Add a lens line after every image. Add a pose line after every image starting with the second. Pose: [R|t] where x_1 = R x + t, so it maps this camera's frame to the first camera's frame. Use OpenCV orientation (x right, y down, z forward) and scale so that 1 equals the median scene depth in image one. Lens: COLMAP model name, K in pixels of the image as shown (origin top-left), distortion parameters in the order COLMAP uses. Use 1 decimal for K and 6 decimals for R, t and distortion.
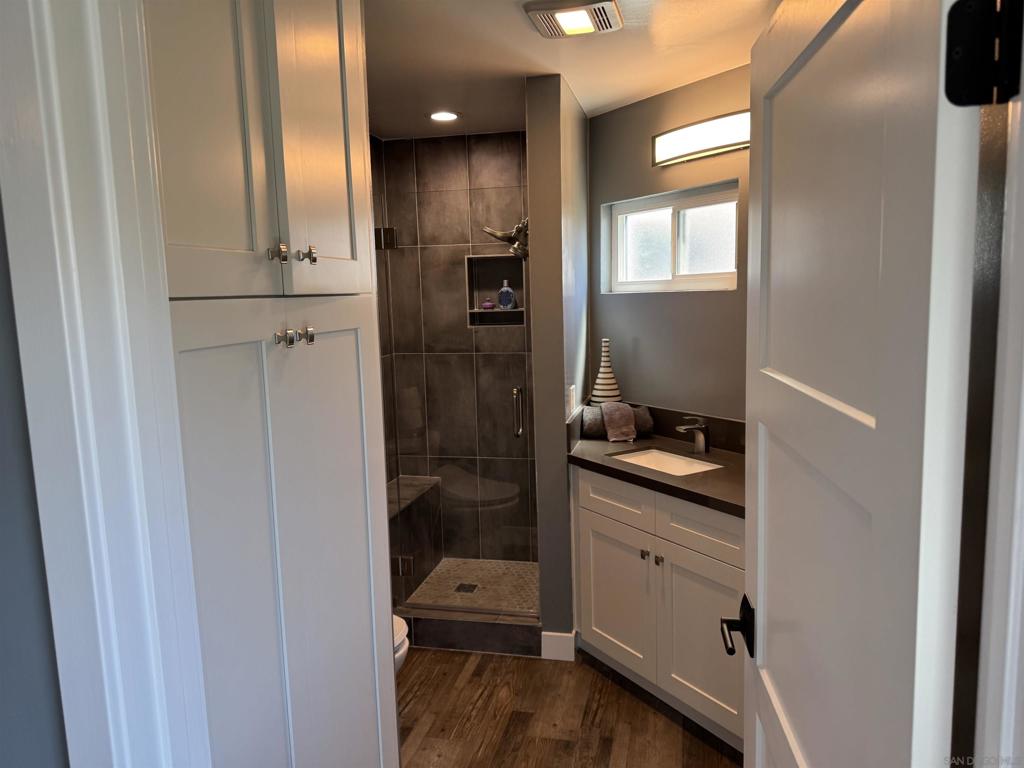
lens RADIAL K [[722.9, 0, 509.5], [0, 722.9, 389.6], [0, 0, 1]] dist [0.125734, -0.196459]
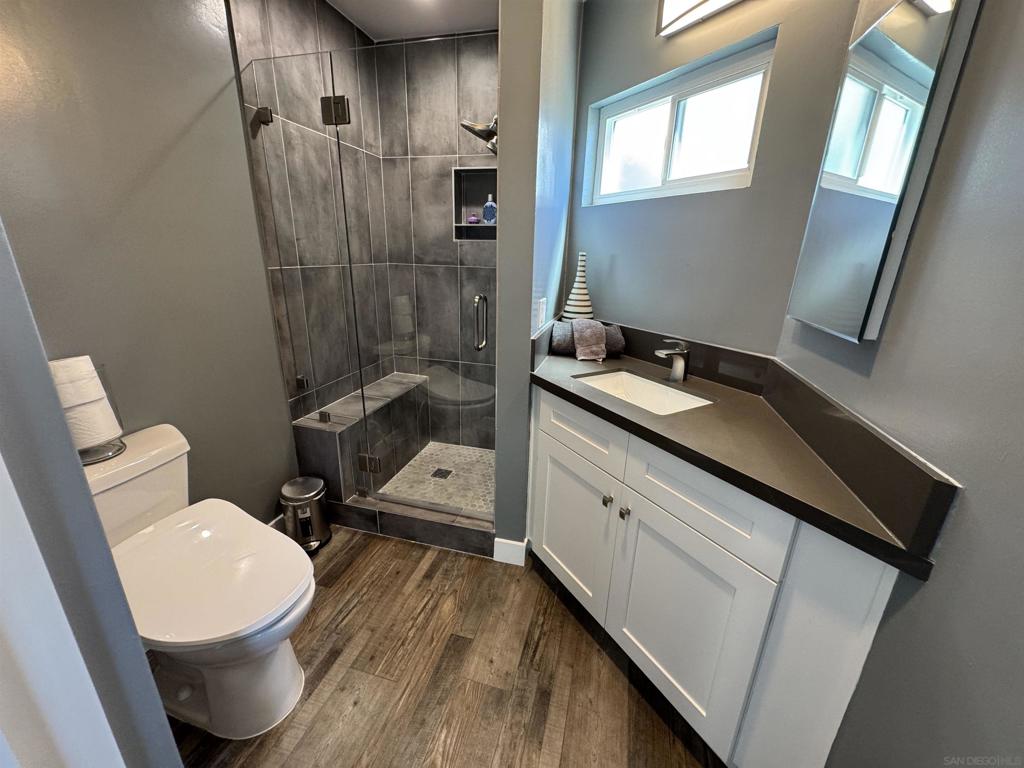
lens RADIAL K [[406.5, 0, 508.2], [0, 406.5, 382.5], [0, 0, 1]] dist [-0.008966, 0.000022]
pose [[0.997758, 0.063623, -0.020776, 0.059296], [-0.059091, 0.983158, 0.172942, 0.013504], [0.031429, -0.171326, 0.984713, 0.461530]]
